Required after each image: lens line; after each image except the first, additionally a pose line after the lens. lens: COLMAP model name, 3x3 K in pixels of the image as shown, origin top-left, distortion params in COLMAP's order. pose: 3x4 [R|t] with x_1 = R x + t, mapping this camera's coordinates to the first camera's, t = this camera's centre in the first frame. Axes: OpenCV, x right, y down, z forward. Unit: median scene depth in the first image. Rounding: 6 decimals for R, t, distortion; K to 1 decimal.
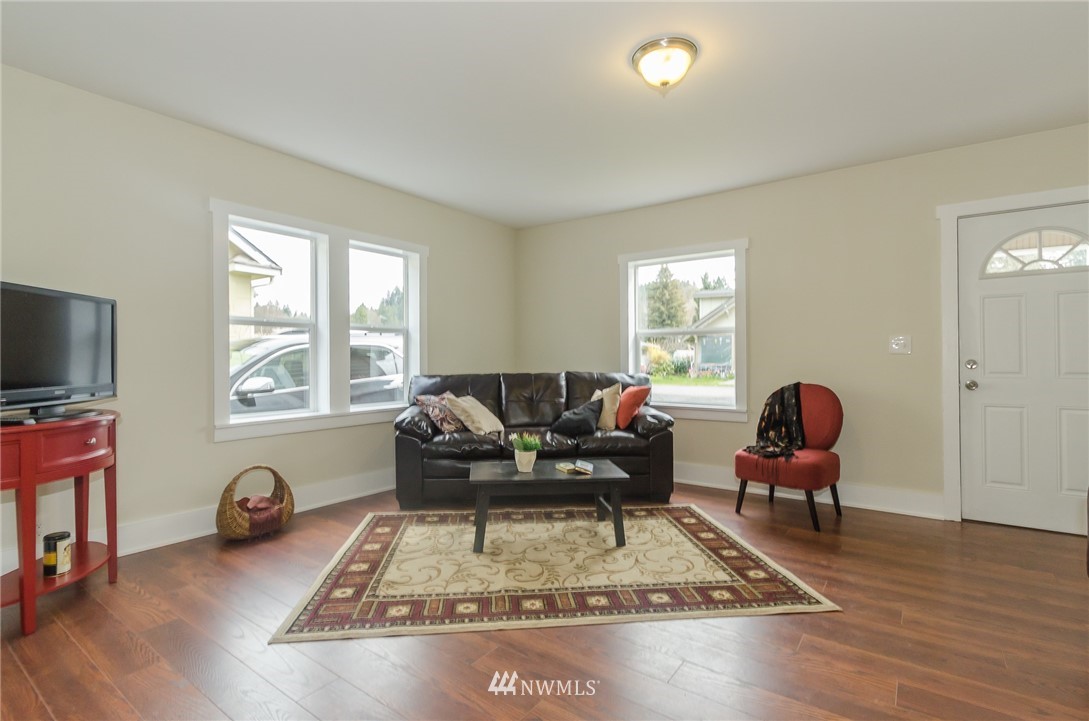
lens RADIAL K [[508.9, 0, 550.4], [0, 508.9, 363.6], [0, 0, 1]] dist [0.005878, -0.002303]
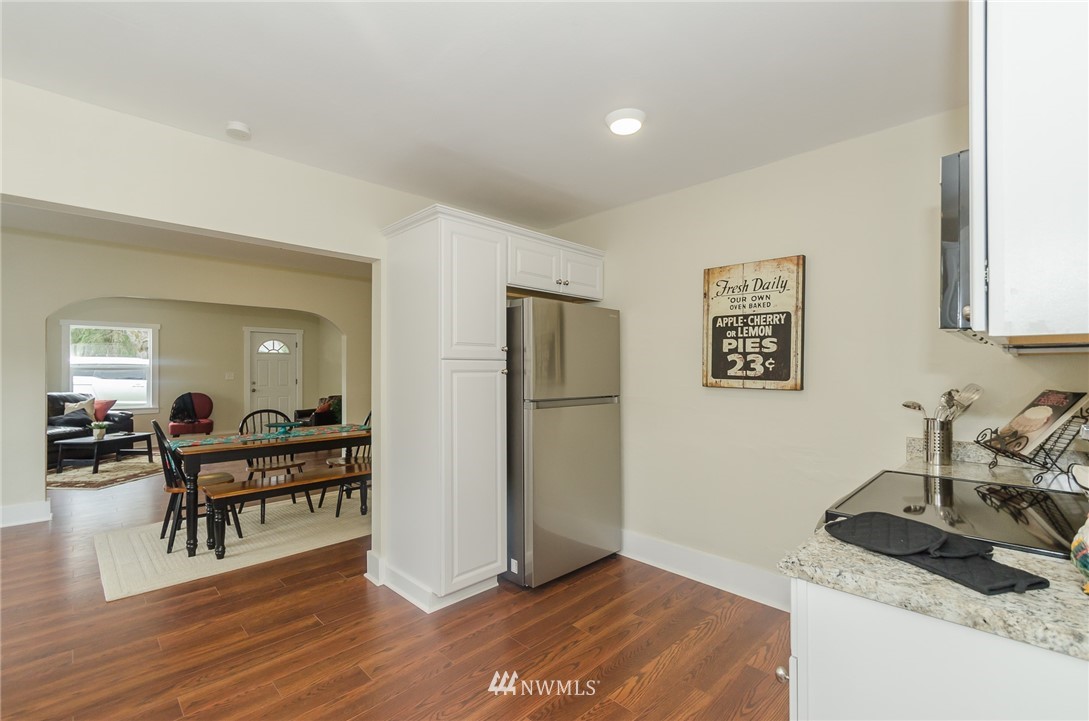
lens RADIAL K [[508.9, 0, 577.4], [0, 508.9, 371.3], [0, 0, 1]] dist [0.005878, -0.002303]
pose [[0.156327, -0.006023, 0.987687, -1.605575], [0.001765, 0.999982, 0.005818, -0.072800], [-0.987704, 0.000834, 0.156334, -1.162522]]
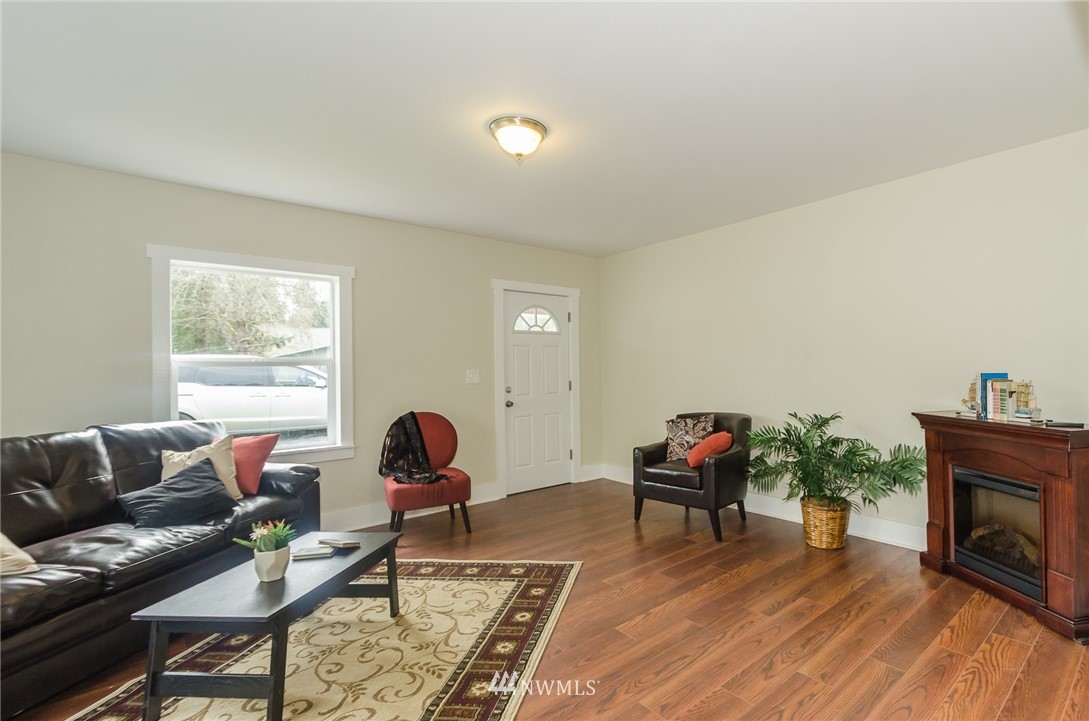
lens RADIAL K [[508.9, 0, 621.3], [0, 508.9, 369.6], [0, 0, 1]] dist [0.005878, -0.002303]
pose [[0.197242, -0.002888, 0.980350, -0.522942], [0.017545, 0.999846, -0.000585, -0.046988], [-0.980198, 0.017315, 0.197263, 0.353350]]
